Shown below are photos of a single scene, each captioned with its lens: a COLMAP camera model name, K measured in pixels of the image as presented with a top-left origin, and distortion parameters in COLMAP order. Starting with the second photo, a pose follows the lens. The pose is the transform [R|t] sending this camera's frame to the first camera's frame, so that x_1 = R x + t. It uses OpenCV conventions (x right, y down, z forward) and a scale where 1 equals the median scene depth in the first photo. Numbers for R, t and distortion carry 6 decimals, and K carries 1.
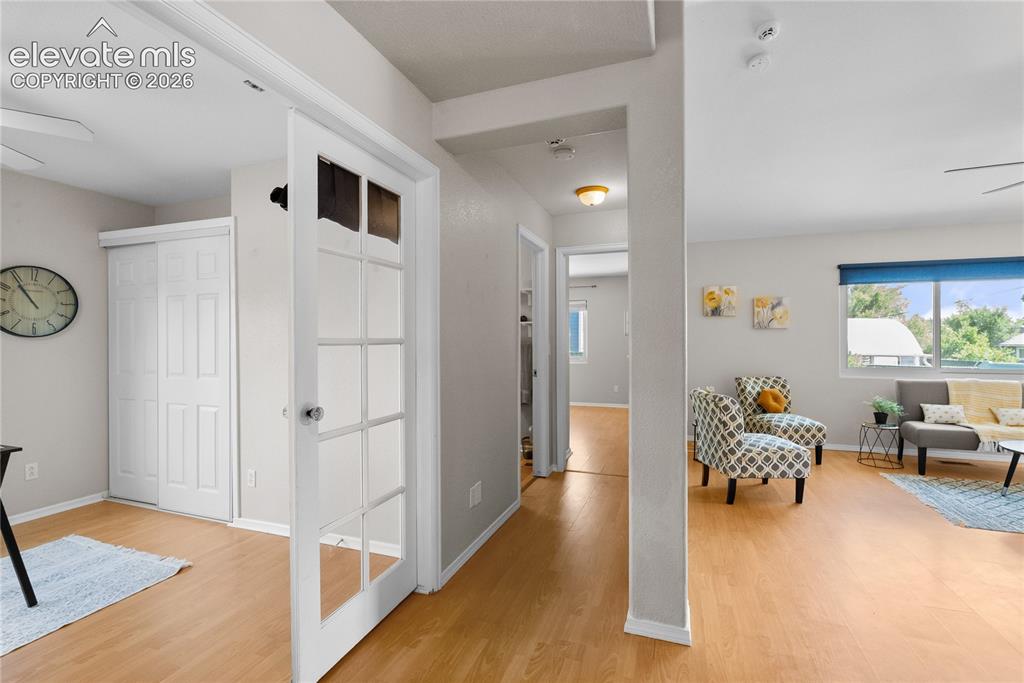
lens RADIAL K [[455.8, 0, 514.0], [0, 455.8, 339.7], [0, 0, 1]] dist [-0.003102, 0.000481]
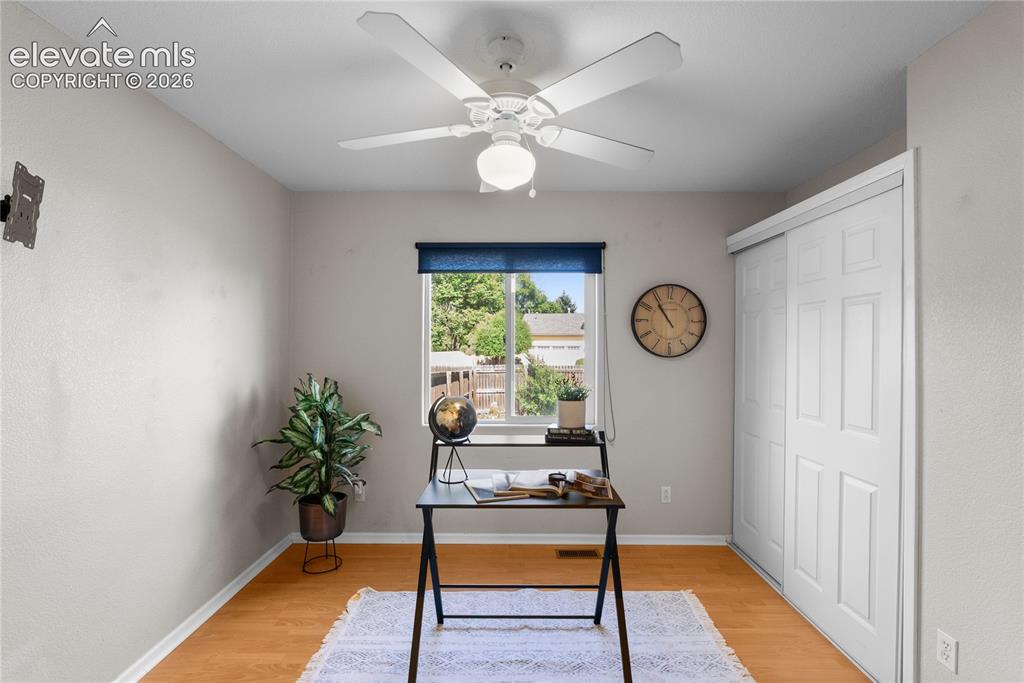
lens RADIAL K [[450.8, 0, 511.9], [0, 450.8, 345.6], [0, 0, 1]] dist [-0.003923, -0.000167]
pose [[0.335036, 0.009855, -0.942154, -0.256605], [-0.008592, 0.999936, 0.007404, -0.033779], [0.942166, 0.005615, 0.335100, 0.352653]]
